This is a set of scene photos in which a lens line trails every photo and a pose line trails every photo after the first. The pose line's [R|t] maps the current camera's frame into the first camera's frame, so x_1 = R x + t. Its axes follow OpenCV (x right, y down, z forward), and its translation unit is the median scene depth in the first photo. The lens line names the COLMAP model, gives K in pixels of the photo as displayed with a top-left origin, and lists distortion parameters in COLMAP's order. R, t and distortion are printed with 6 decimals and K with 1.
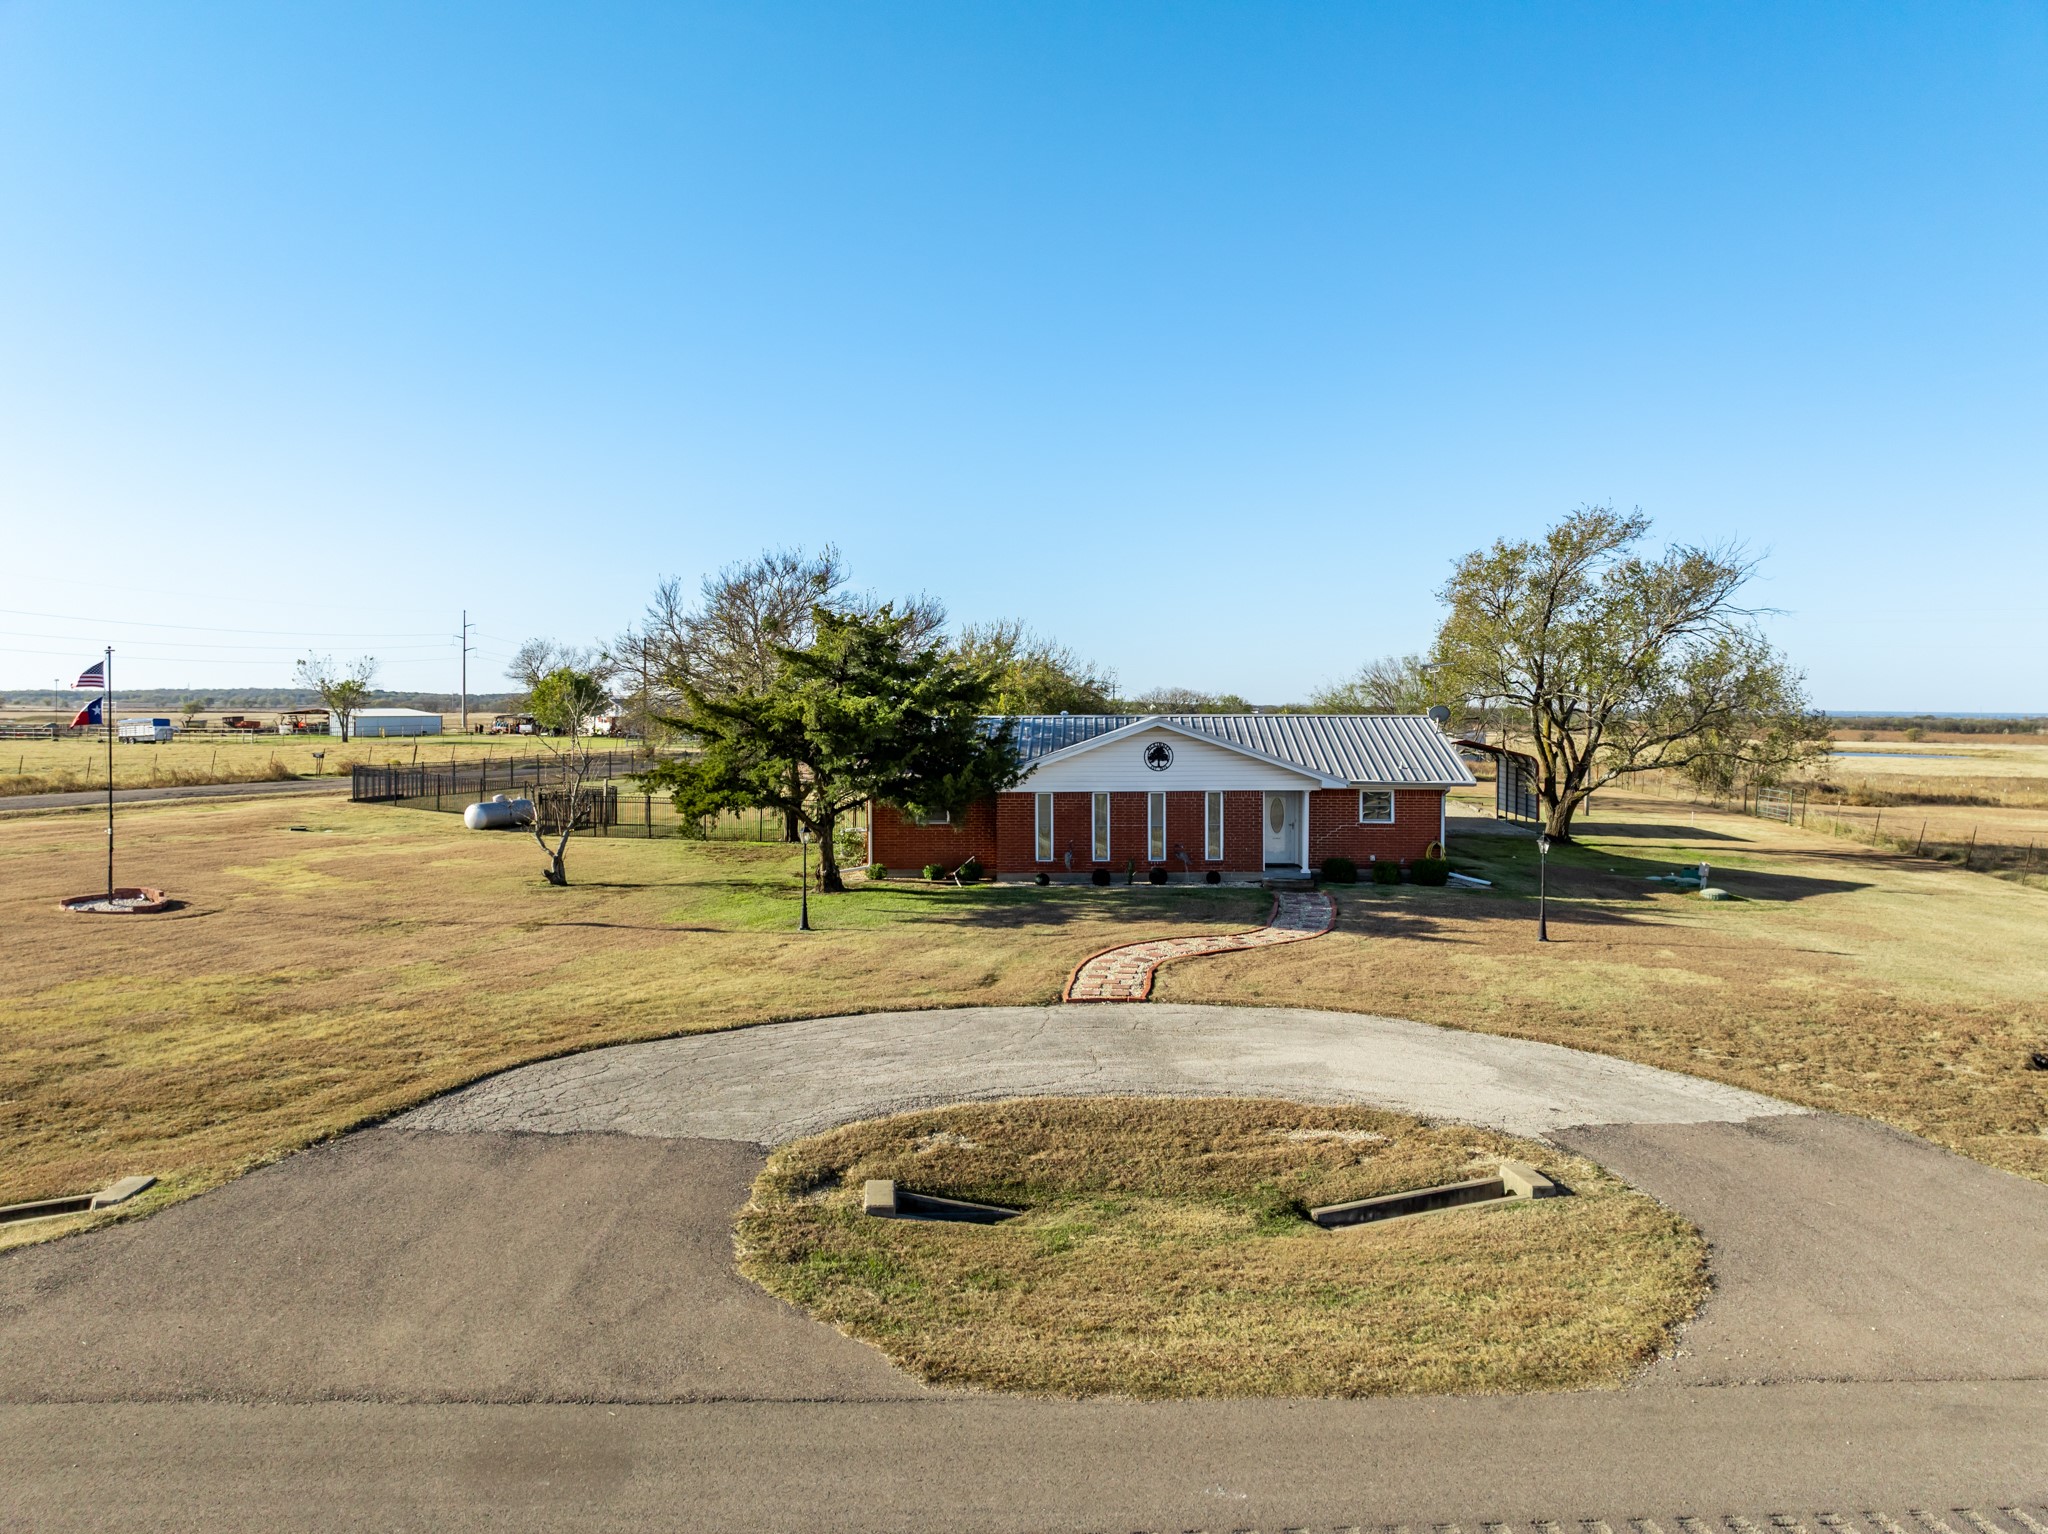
lens RADIAL K [[1436.0, 0, 1023.3], [0, 1436.0, 755.9], [0, 0, 1]] dist [-0.006728, -0.003220]
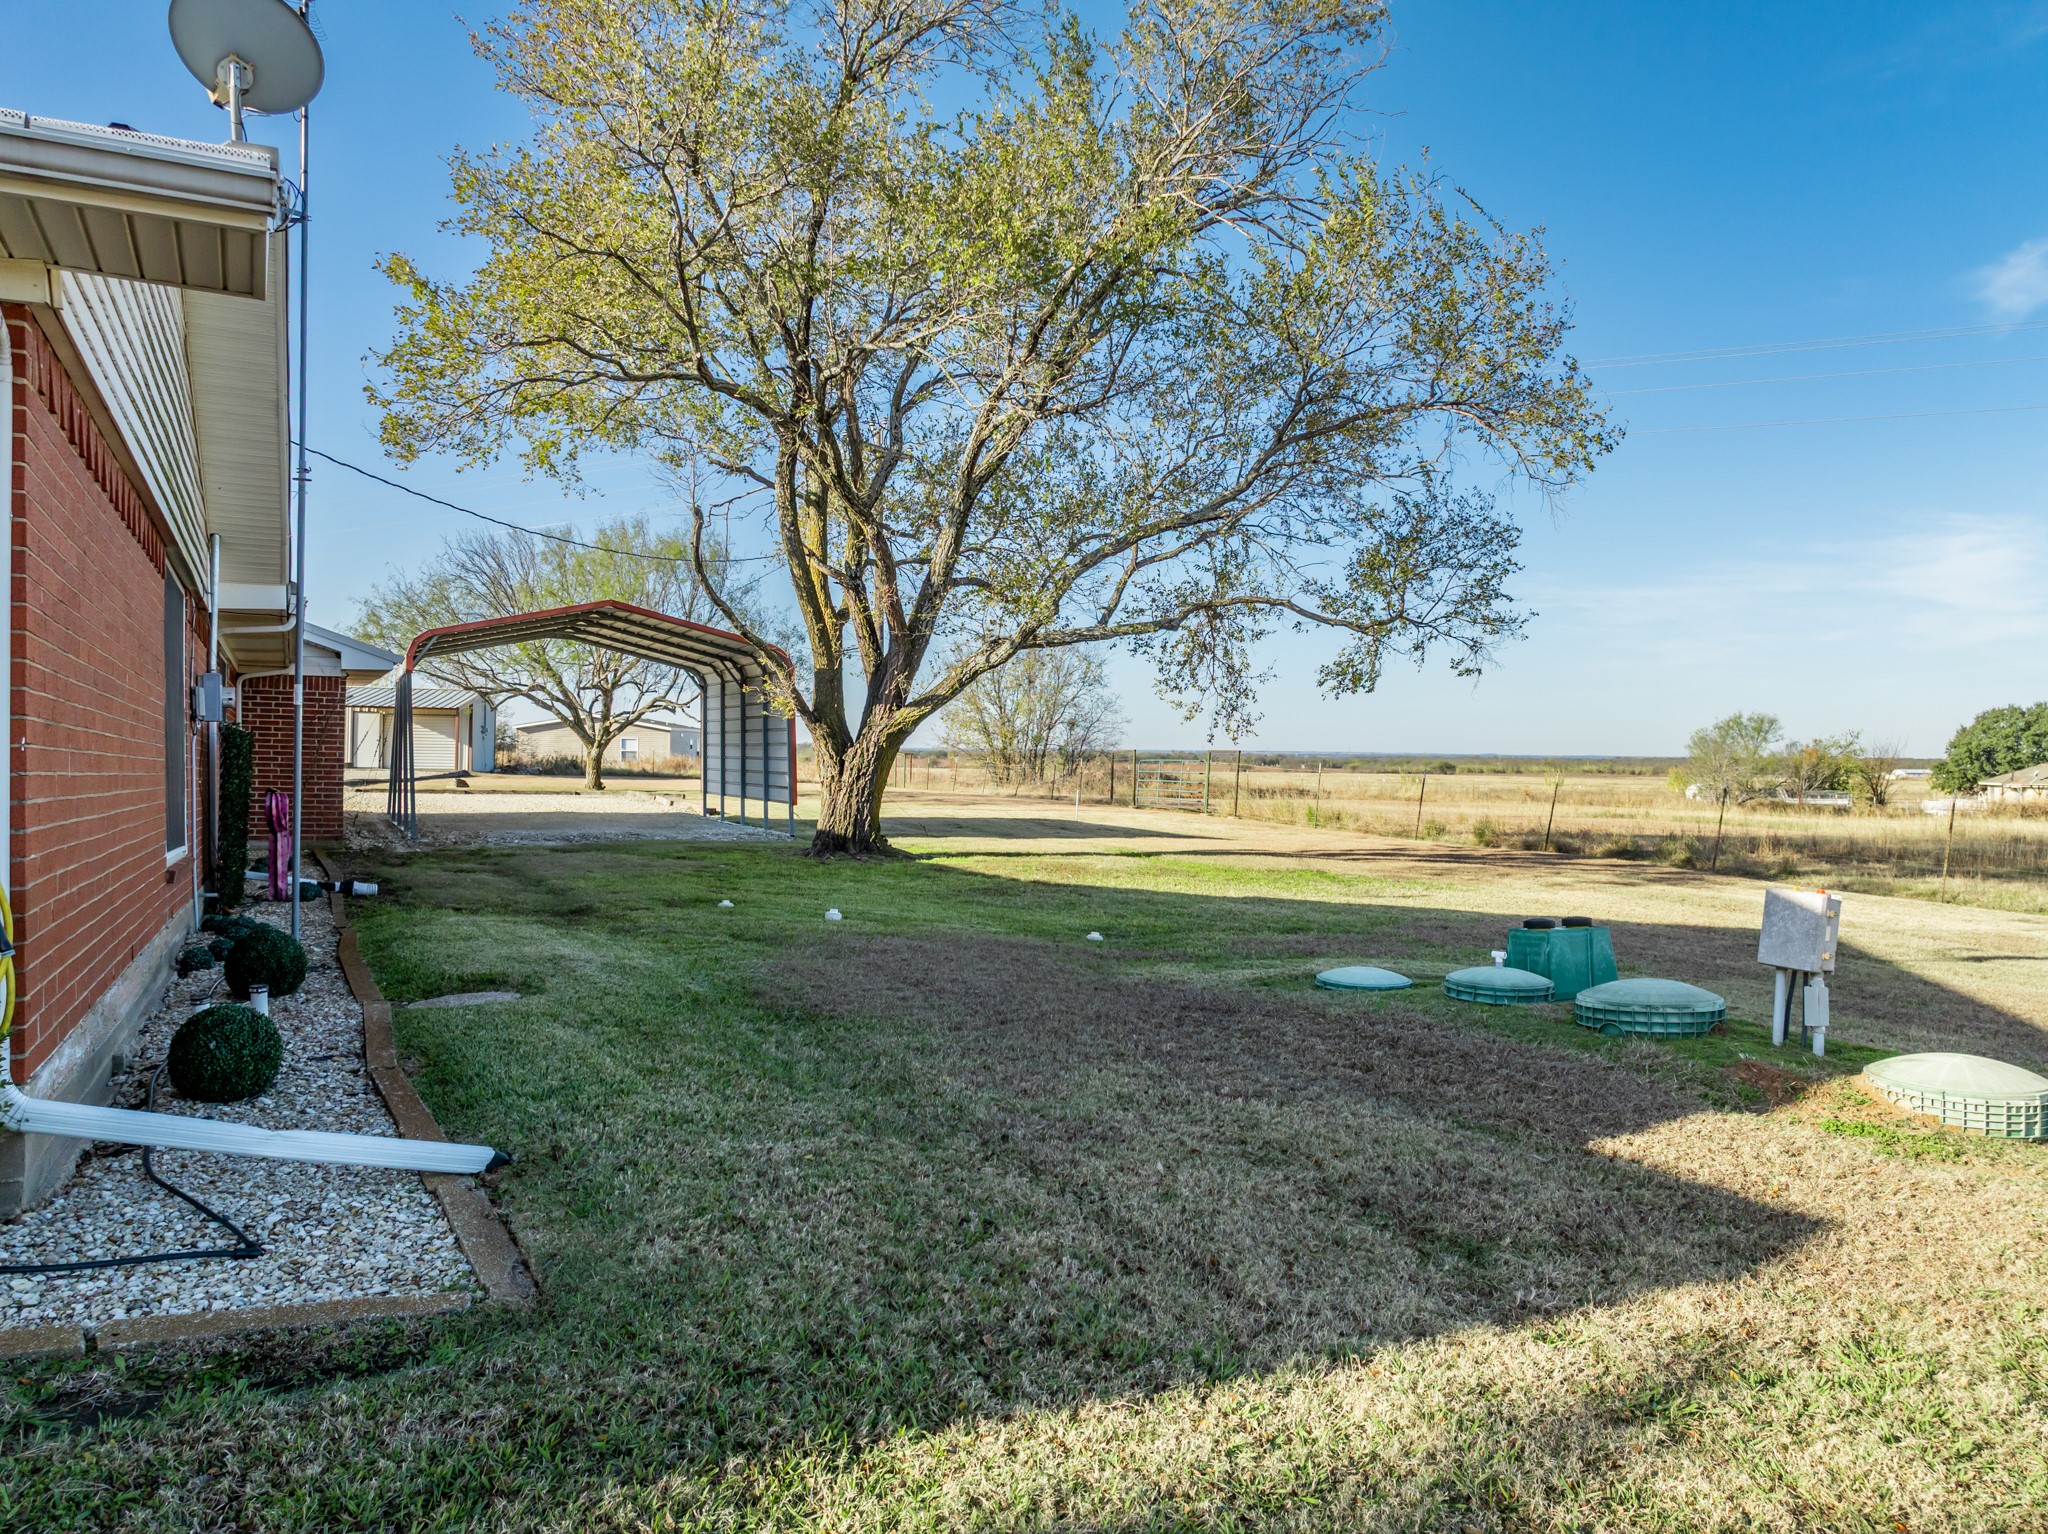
lens RADIAL K [[1436.0, 0, 1024.8], [0, 1436.0, 761.3], [0, 0, 1]] dist [-0.006728, -0.003220]
pose [[0.868913, -0.001940, 0.494961, 0.233705], [0.012515, 0.999759, -0.018053, 0.044639], [-0.494807, 0.021882, 0.868727, 0.668134]]
